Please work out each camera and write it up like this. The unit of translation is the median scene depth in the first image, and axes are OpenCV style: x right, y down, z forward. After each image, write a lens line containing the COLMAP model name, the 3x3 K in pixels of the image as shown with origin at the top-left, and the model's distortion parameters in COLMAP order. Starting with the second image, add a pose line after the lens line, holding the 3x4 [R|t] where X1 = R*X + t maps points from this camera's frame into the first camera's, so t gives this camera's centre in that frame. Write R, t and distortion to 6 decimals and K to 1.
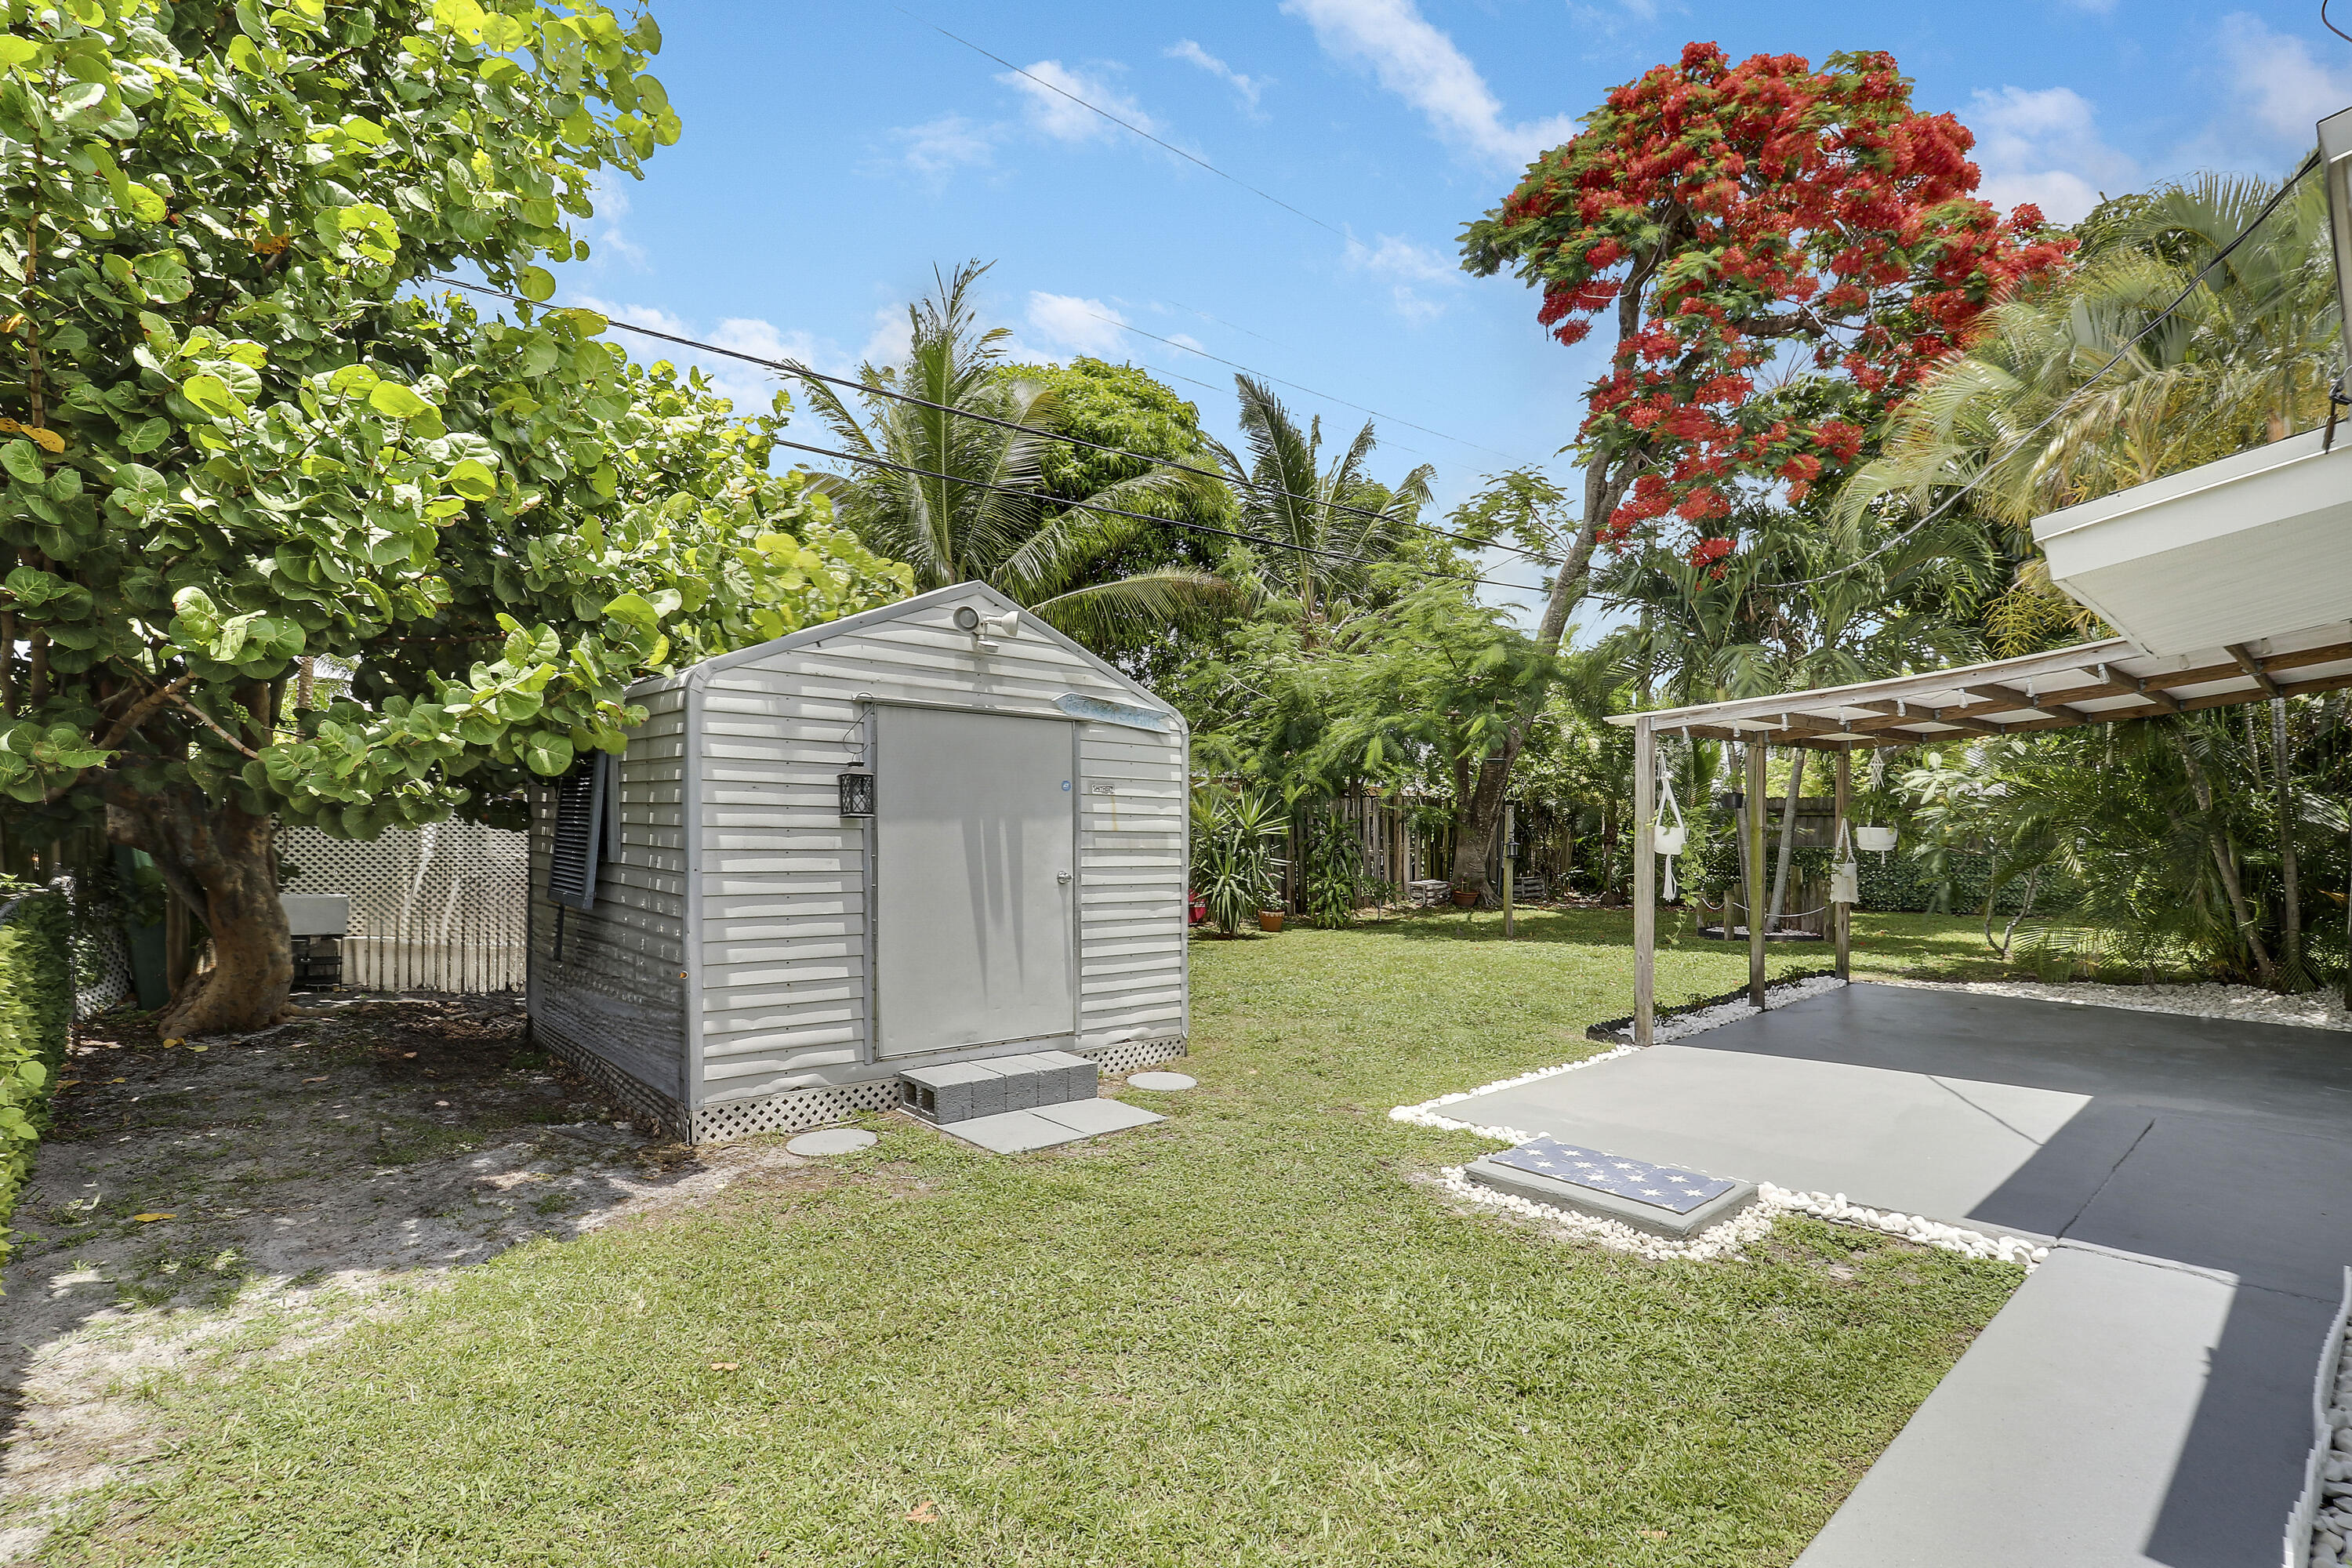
lens RADIAL K [[1086.3, 0, 1195.3], [0, 1086.3, 791.6], [0, 0, 1]] dist [0.002351, -0.010476]
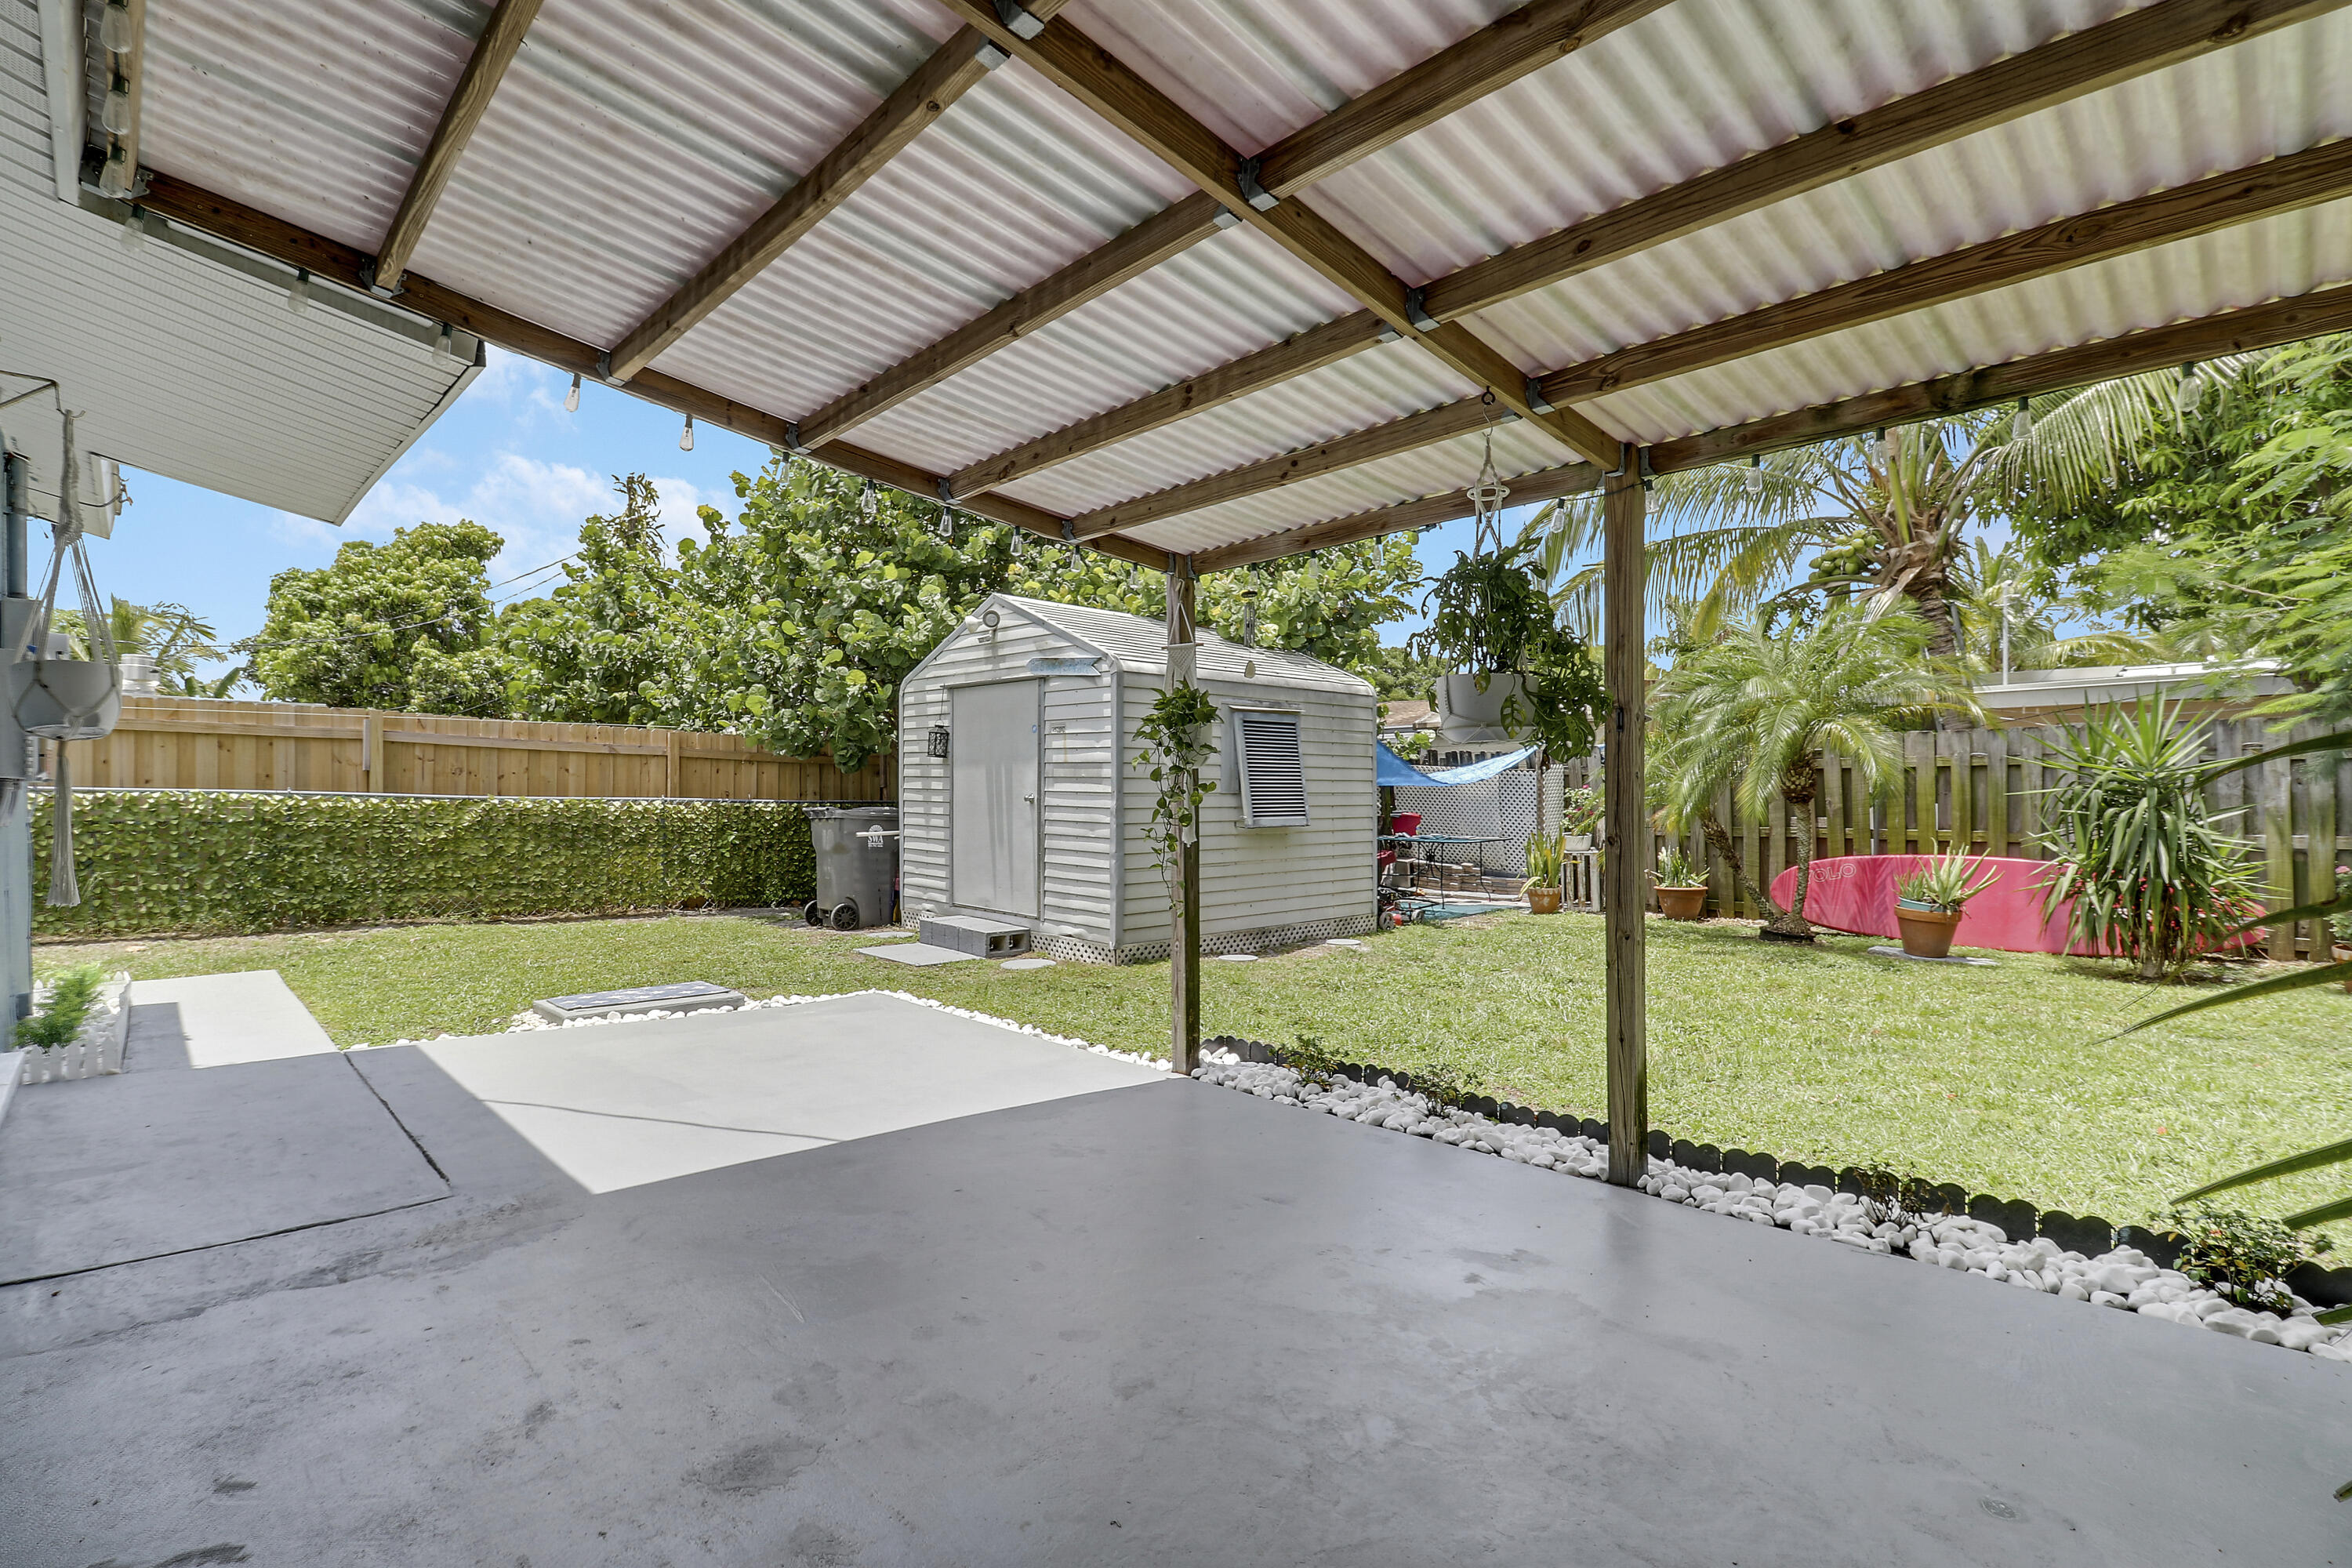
lens RADIAL K [[1119.4, 0, 1180.0], [0, 1119.4, 773.6], [0, 0, 1]] dist [-0.000214, -0.012466]
pose [[0.020547, -0.032125, -0.999273, 1.215491], [0.015847, 0.999369, -0.031802, 0.093078], [0.999663, -0.015182, 0.021043, 1.128155]]
